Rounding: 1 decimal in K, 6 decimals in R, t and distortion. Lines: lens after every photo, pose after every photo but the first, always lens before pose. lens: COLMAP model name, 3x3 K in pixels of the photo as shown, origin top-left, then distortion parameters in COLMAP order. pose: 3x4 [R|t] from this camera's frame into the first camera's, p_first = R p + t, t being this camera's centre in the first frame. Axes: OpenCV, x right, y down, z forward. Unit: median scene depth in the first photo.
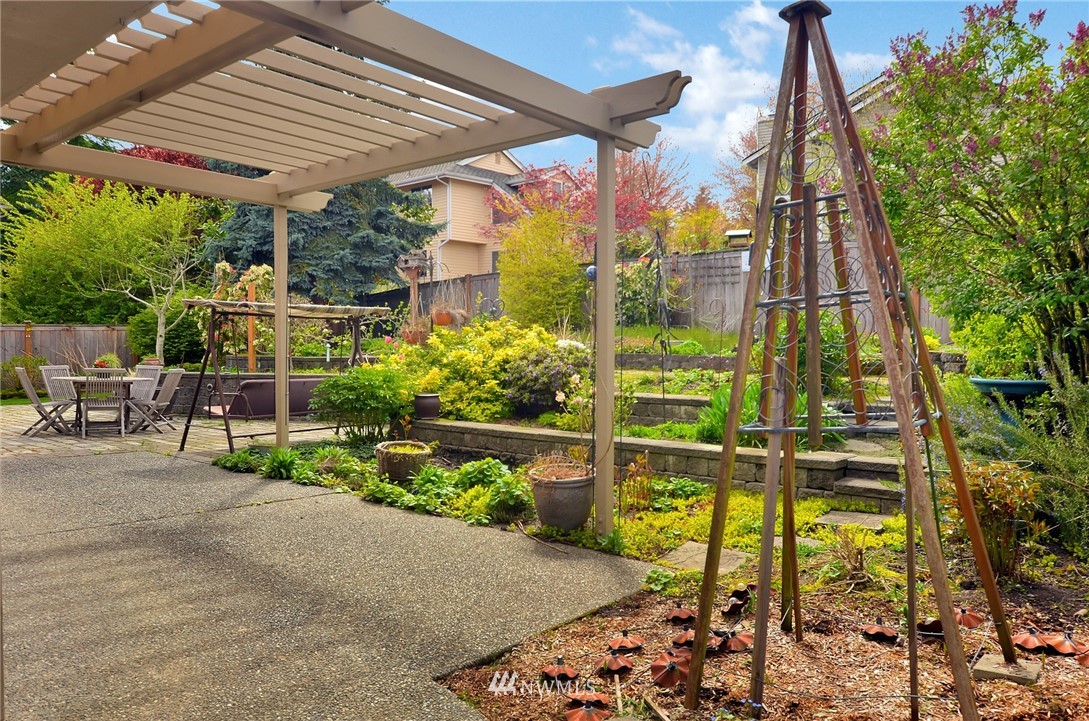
lens RADIAL K [[769.0, 0, 543.9], [0, 769.0, 362.1], [0, 0, 1]] dist [0.004888, -0.000379]
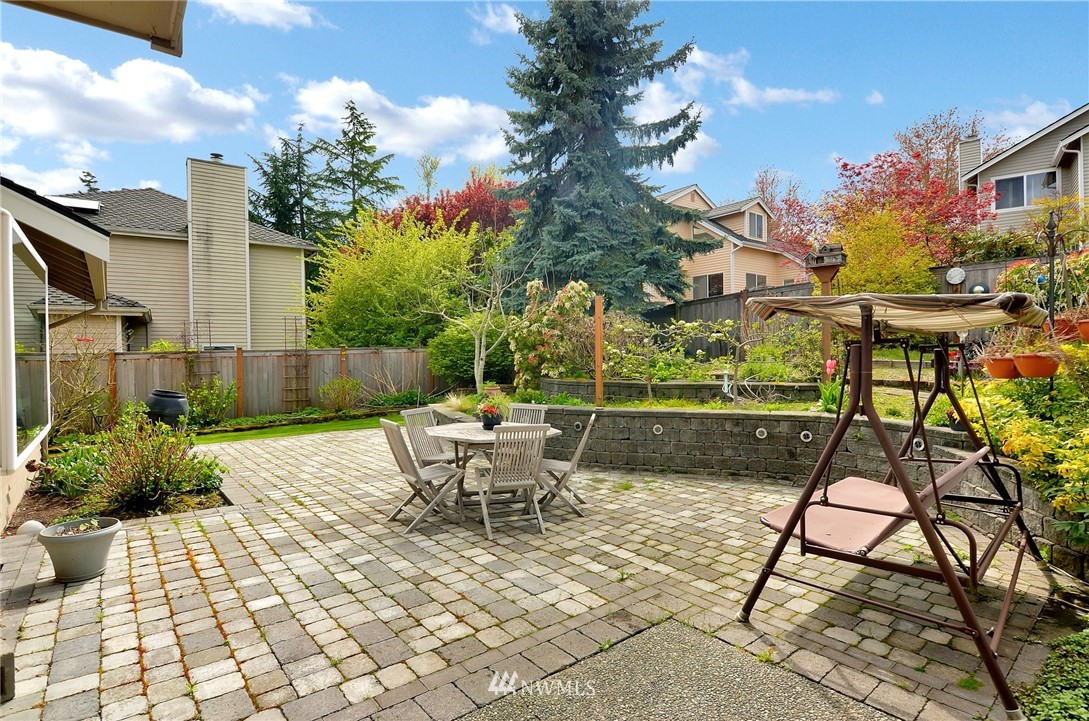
lens RADIAL K [[534.7, 0, 545.4], [0, 534.7, 360.7], [0, 0, 1]] dist [-0.001239, -0.000281]
pose [[0.983223, -0.011917, -0.182016, -0.249390], [0.009937, 0.999881, -0.011789, -0.019655], [0.182135, 0.009783, 0.983225, 0.310226]]
